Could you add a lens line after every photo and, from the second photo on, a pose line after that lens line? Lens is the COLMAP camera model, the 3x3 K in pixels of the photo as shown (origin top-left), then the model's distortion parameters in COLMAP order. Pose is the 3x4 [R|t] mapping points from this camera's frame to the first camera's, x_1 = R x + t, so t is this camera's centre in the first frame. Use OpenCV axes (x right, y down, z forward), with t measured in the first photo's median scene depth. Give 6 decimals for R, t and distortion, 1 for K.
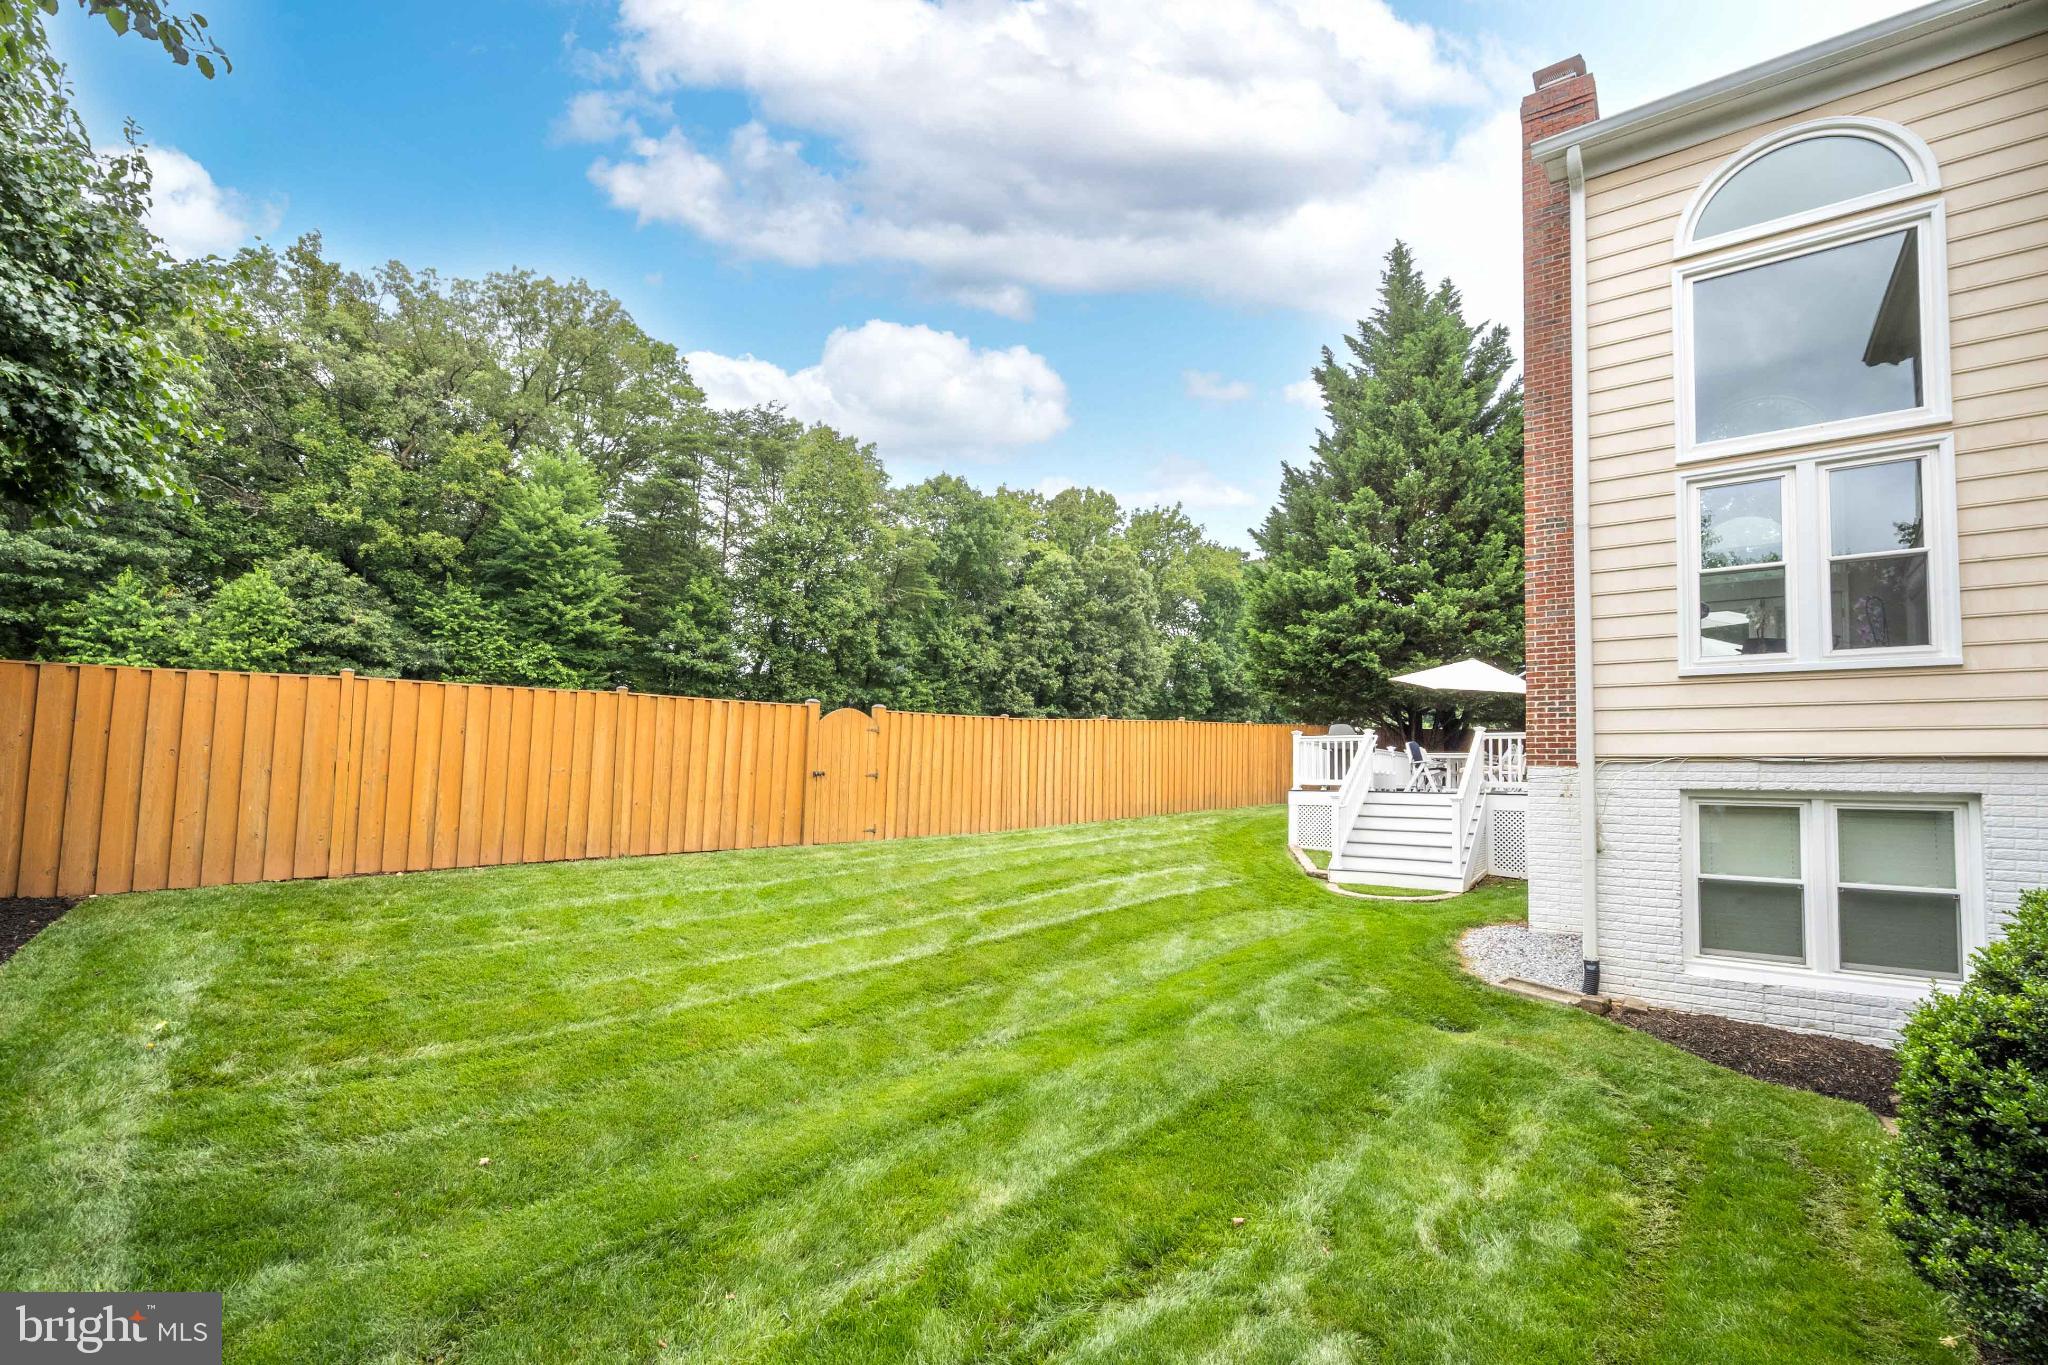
lens RADIAL K [[888.6, 0, 979.5], [0, 888.6, 760.1], [0, 0, 1]] dist [-0.000879, -0.000035]
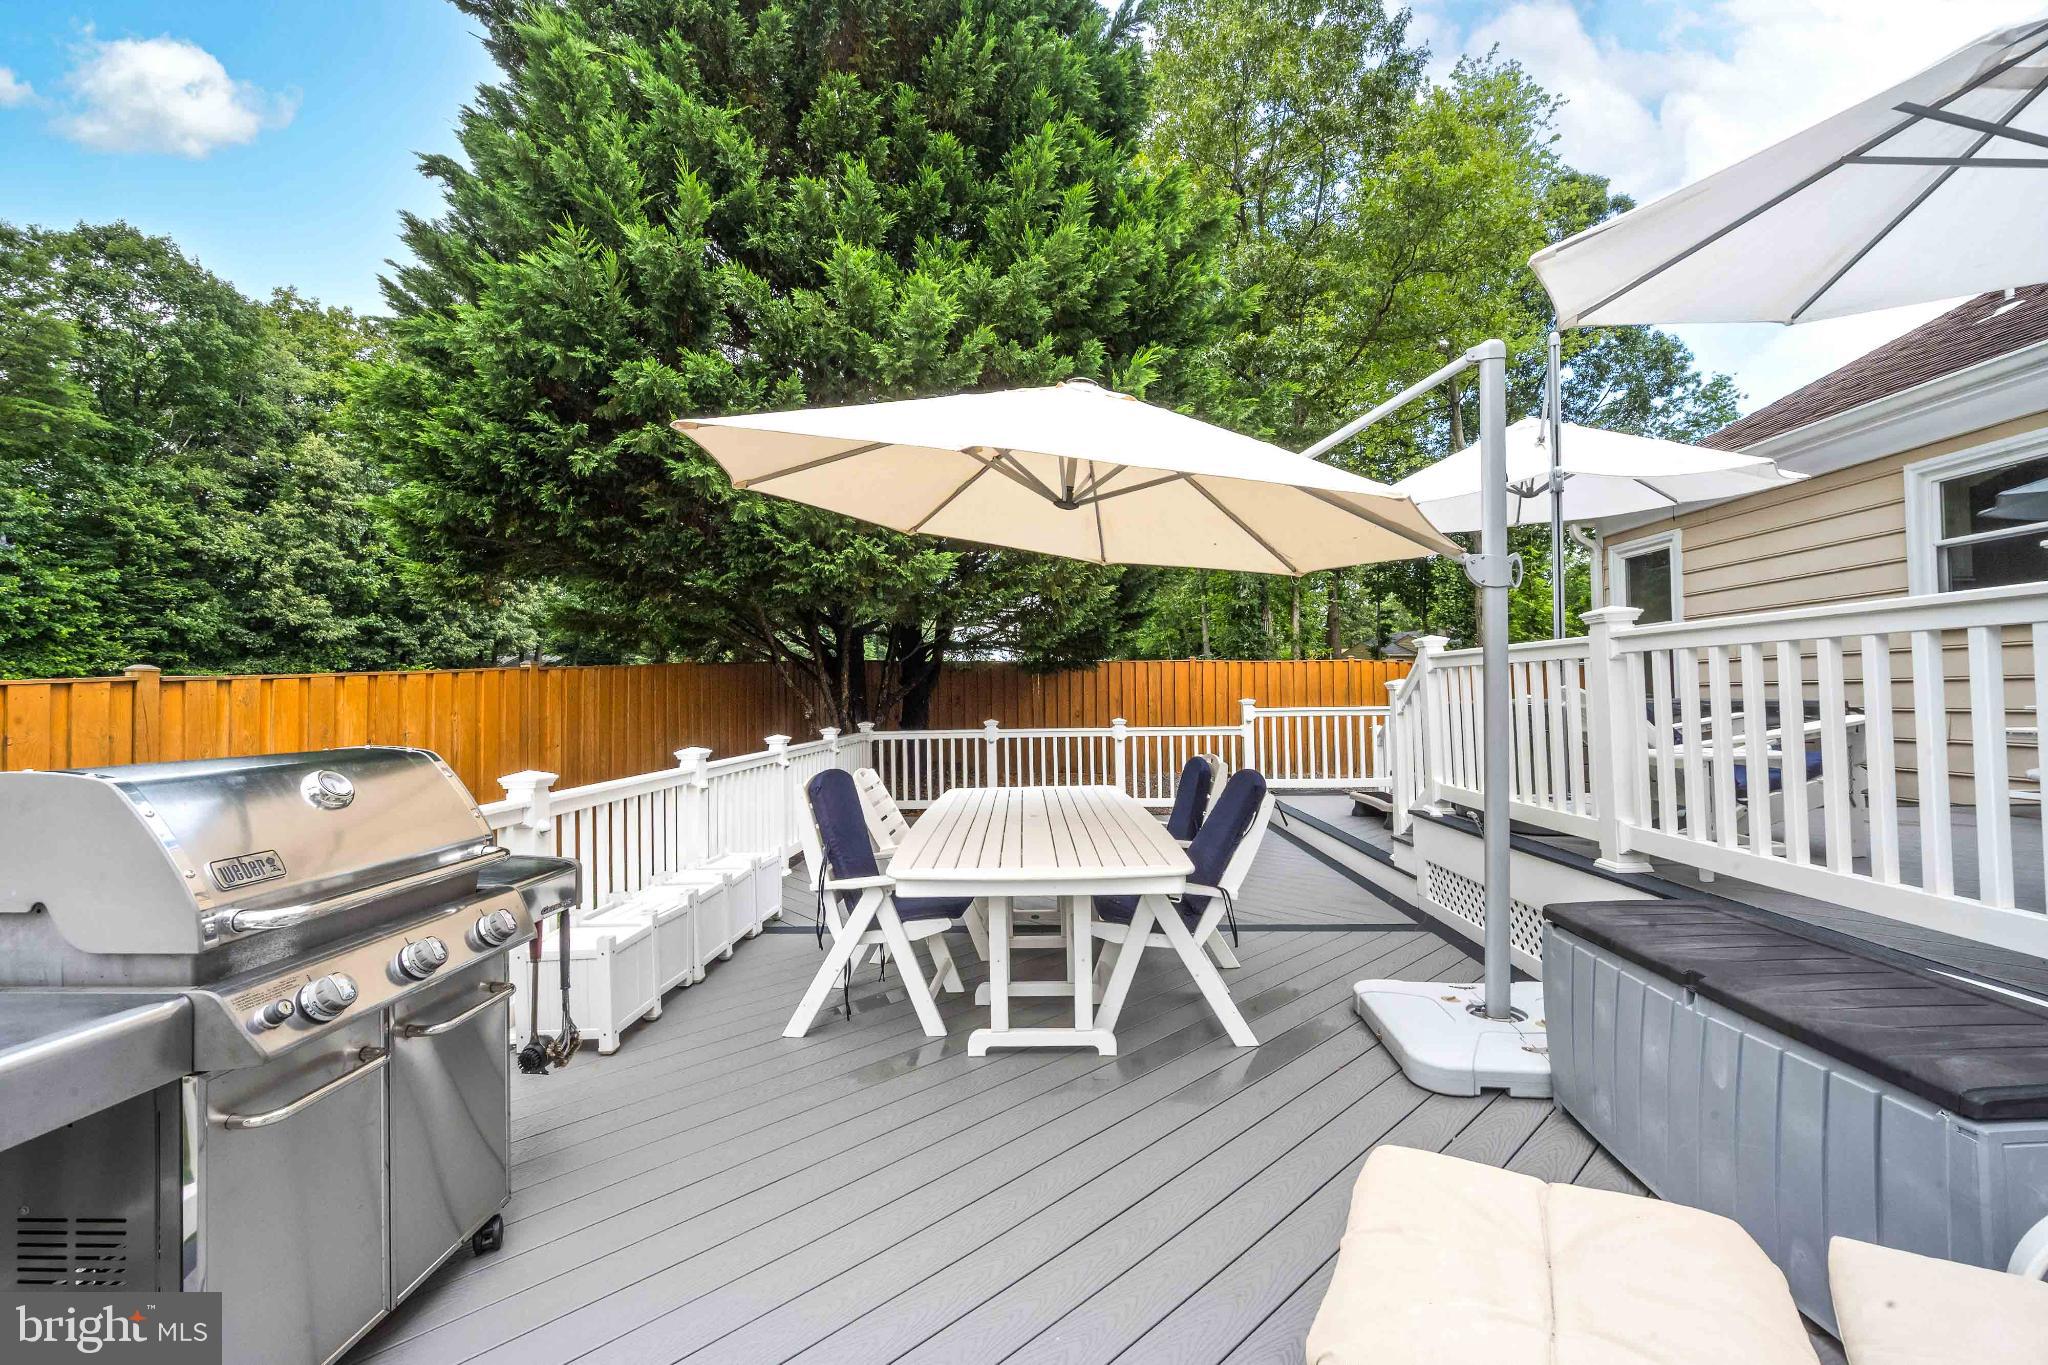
lens RADIAL K [[808.7, 0, 1025.7], [0, 808.7, 670.5], [0, 0, 1]] dist [-0.000902, -0.000121]
pose [[0.788284, -0.025645, 0.614776, 0.292217], [0.025623, 0.999633, 0.008844, -0.032937], [-0.614777, 0.008781, 0.788652, 0.585926]]
